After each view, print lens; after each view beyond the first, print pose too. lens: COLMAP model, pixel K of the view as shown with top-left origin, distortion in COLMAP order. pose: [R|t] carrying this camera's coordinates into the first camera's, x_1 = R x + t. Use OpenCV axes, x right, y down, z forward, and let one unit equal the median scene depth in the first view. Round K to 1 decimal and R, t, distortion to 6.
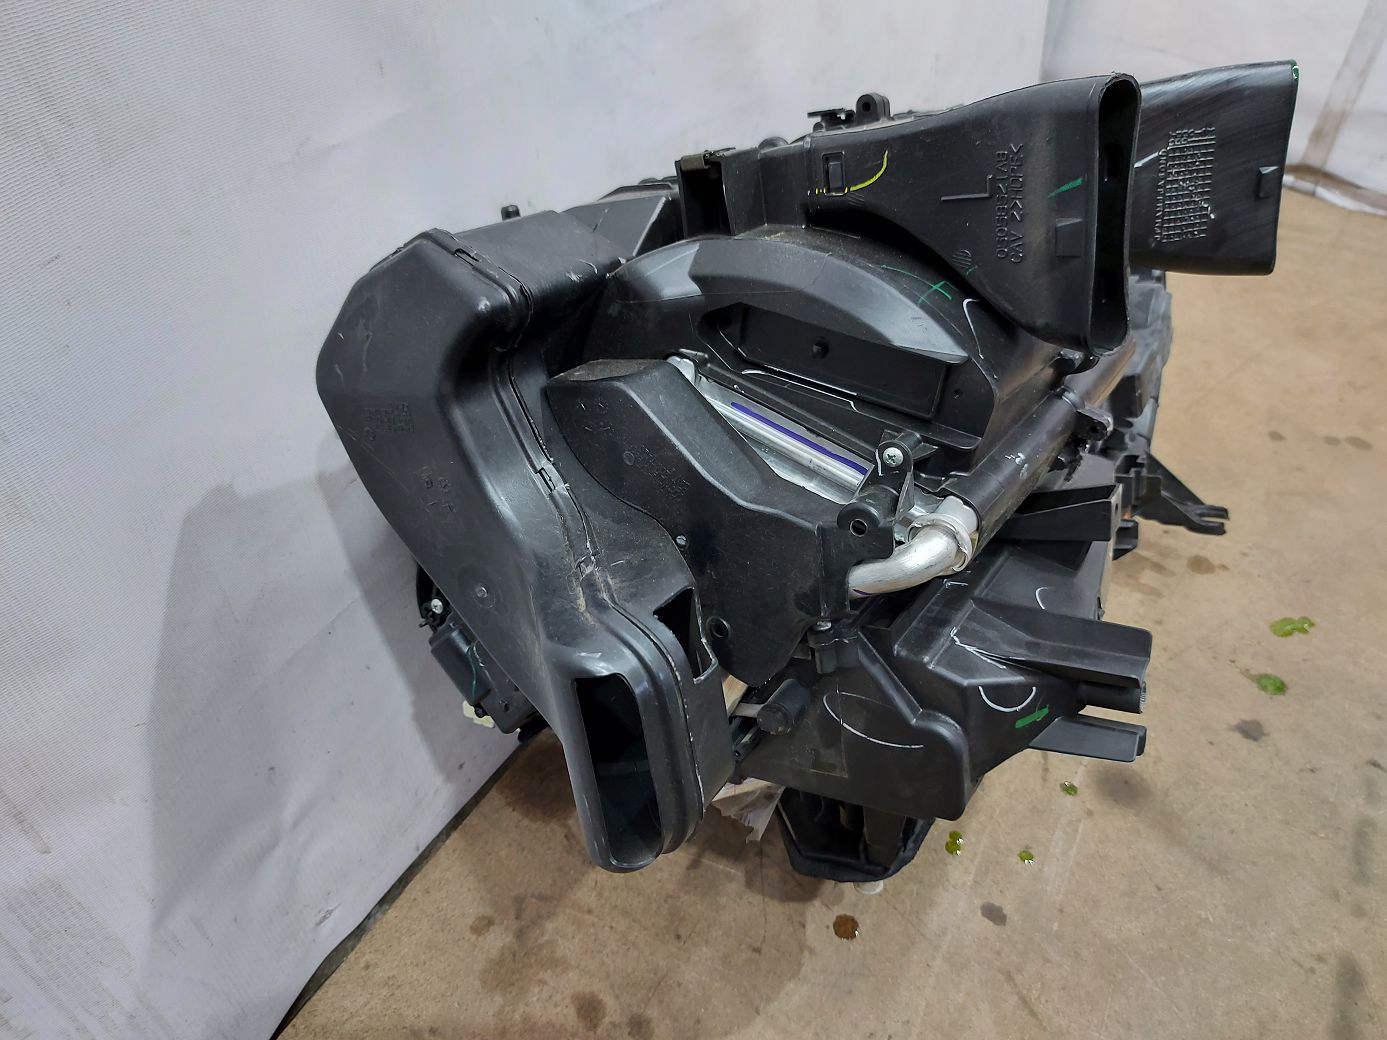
lens RADIAL K [[1037.6, 0, 685.2], [0, 1037.6, 546.6], [0, 0, 1]] dist [0.035571, -0.045811]
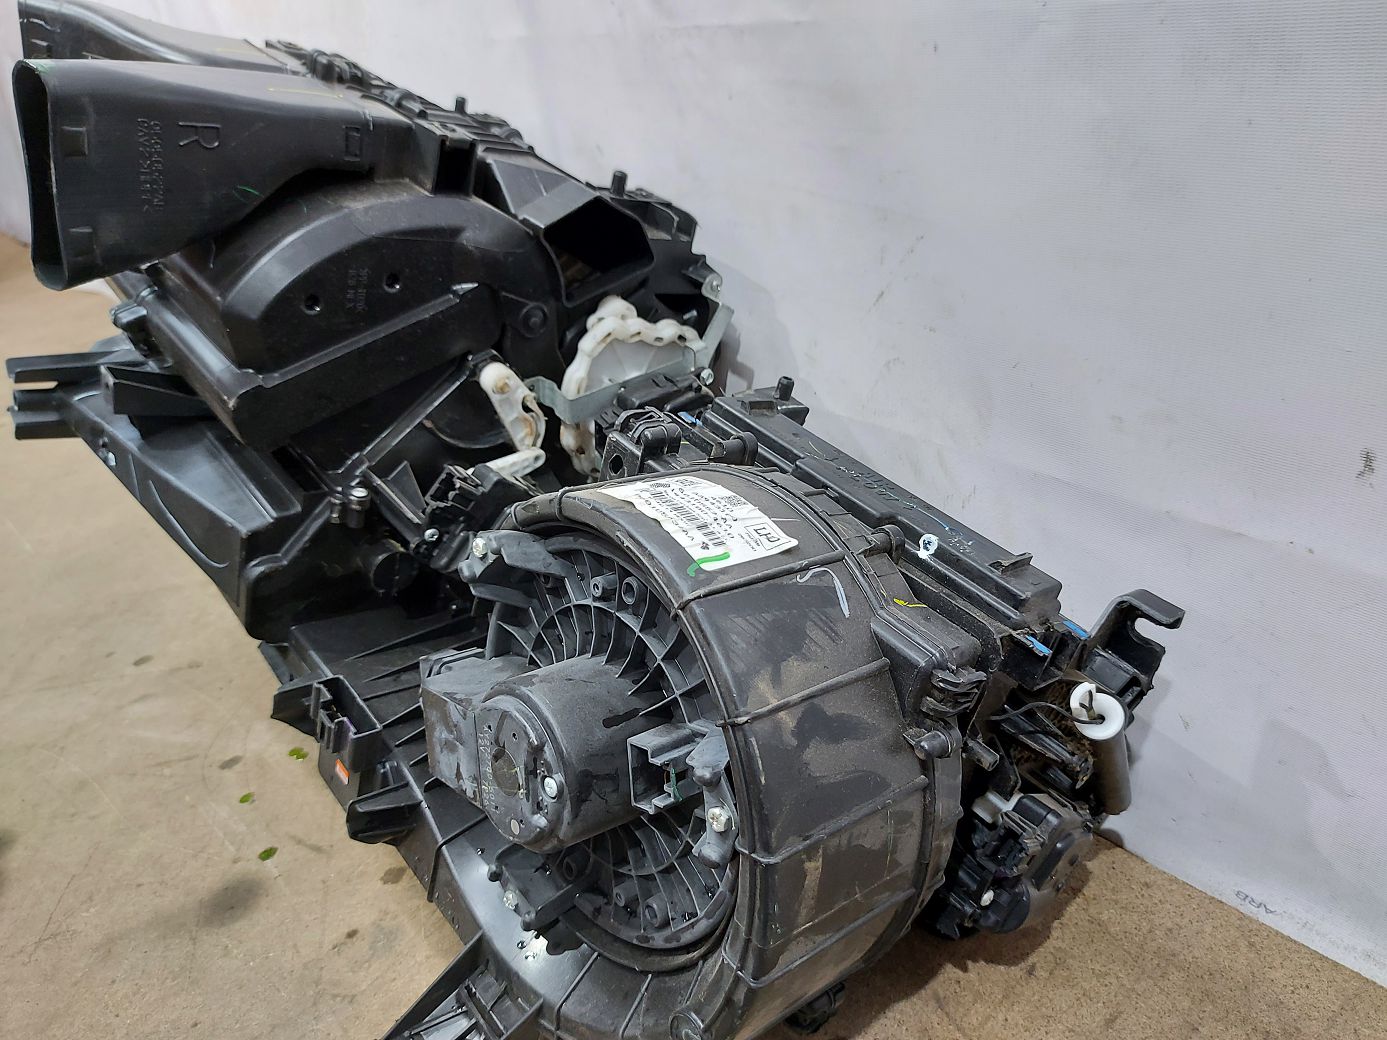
lens RADIAL K [[1037.6, 0, 685.5], [0, 1037.6, 515.0], [0, 0, 1]] dist [0.035571, -0.045811]
pose [[-0.322424, 0.487631, -0.811332, 0.871601], [-0.532799, 0.614956, 0.581338, -0.699893], [0.782412, 0.619714, 0.061533, 1.070372]]
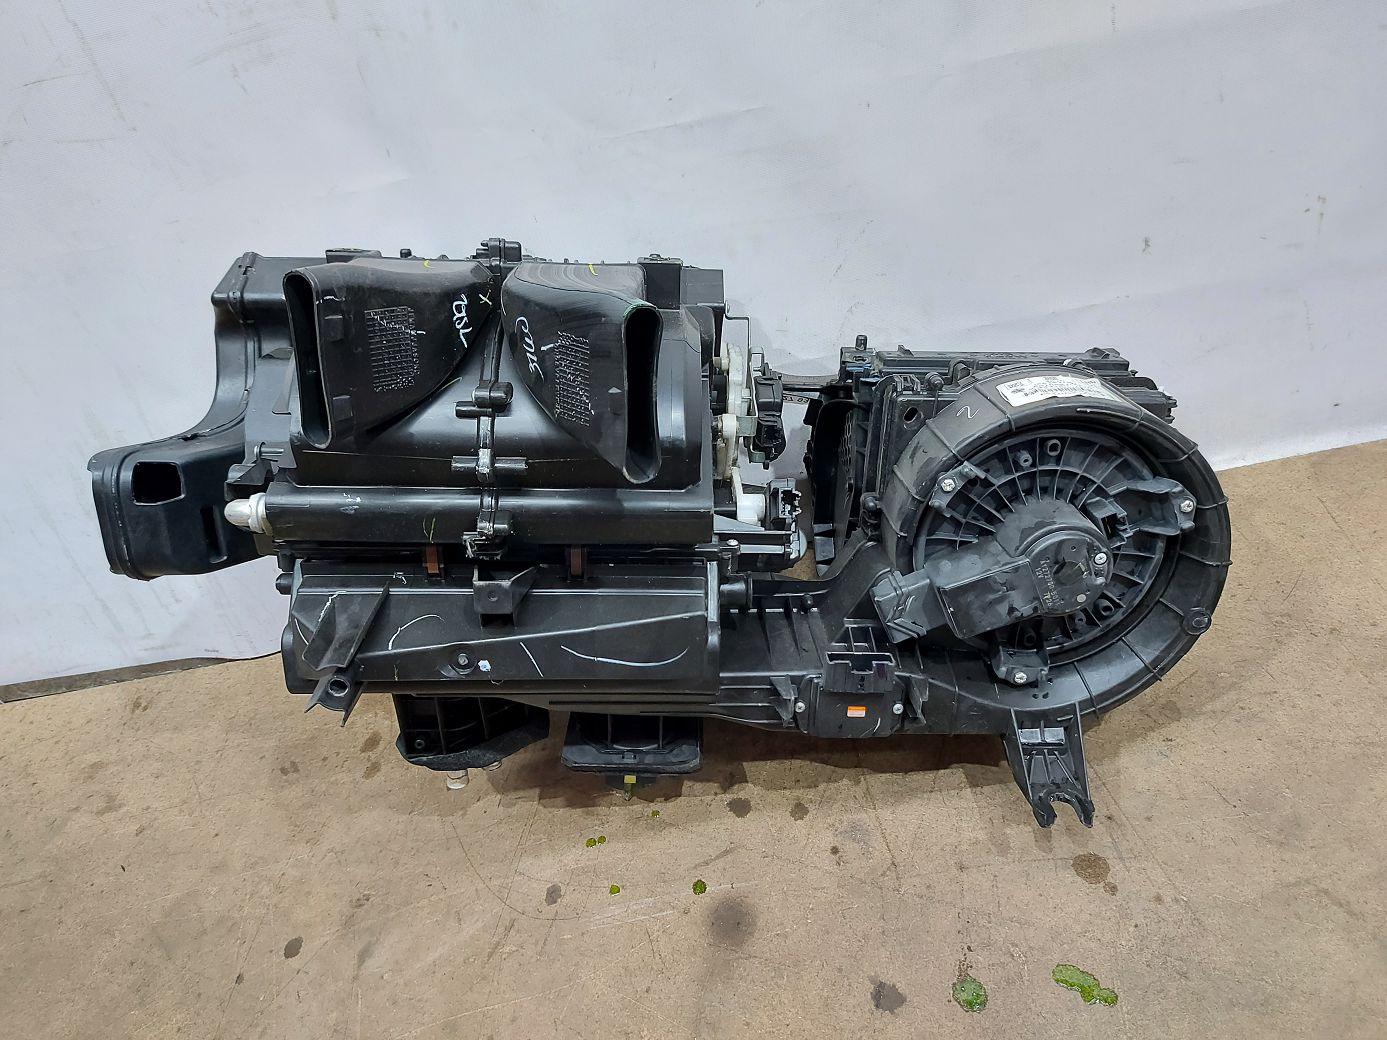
lens RADIAL K [[1037.6, 0, 673.8], [0, 1037.6, 520.8], [0, 0, 1]] dist [0.035571, -0.045811]
pose [[0.538254, 0.444278, -0.716170, 0.979587], [-0.406559, 0.881234, 0.241116, -0.358643], [0.738236, 0.161383, 0.654953, 0.218400]]
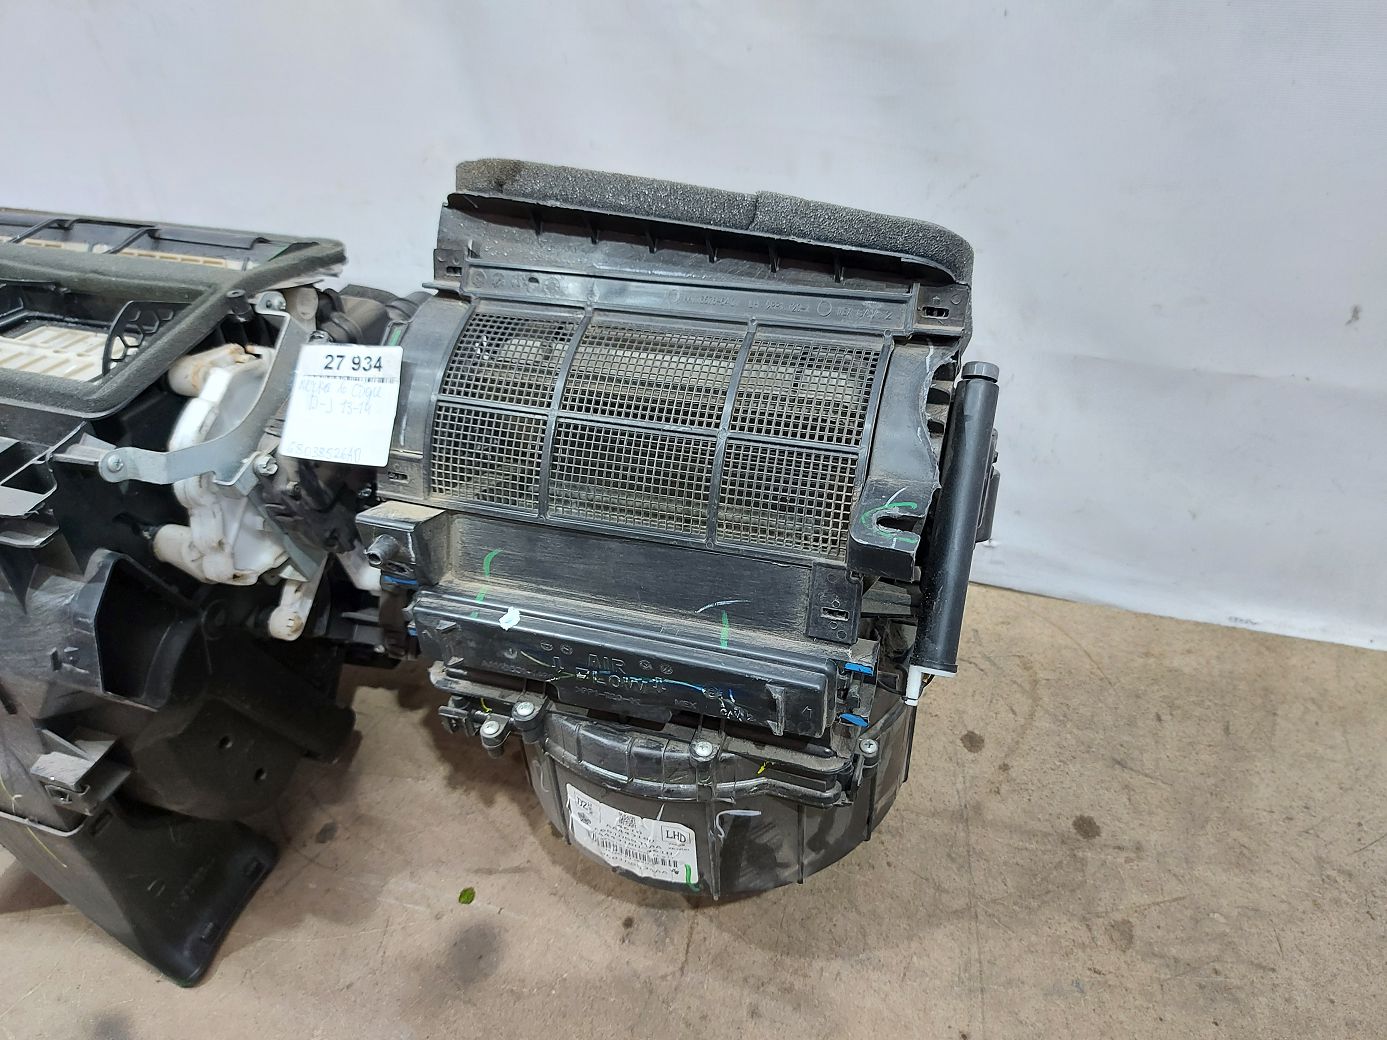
lens RADIAL K [[1037.6, 0, 698.7], [0, 1037.6, 523.6], [0, 0, 1]] dist [0.035571, -0.045811]
pose [[0.201400, 0.628531, -0.751257, 0.901907], [-0.603151, 0.683897, 0.410480, -0.486481], [0.771782, 0.370451, 0.516836, 0.584016]]
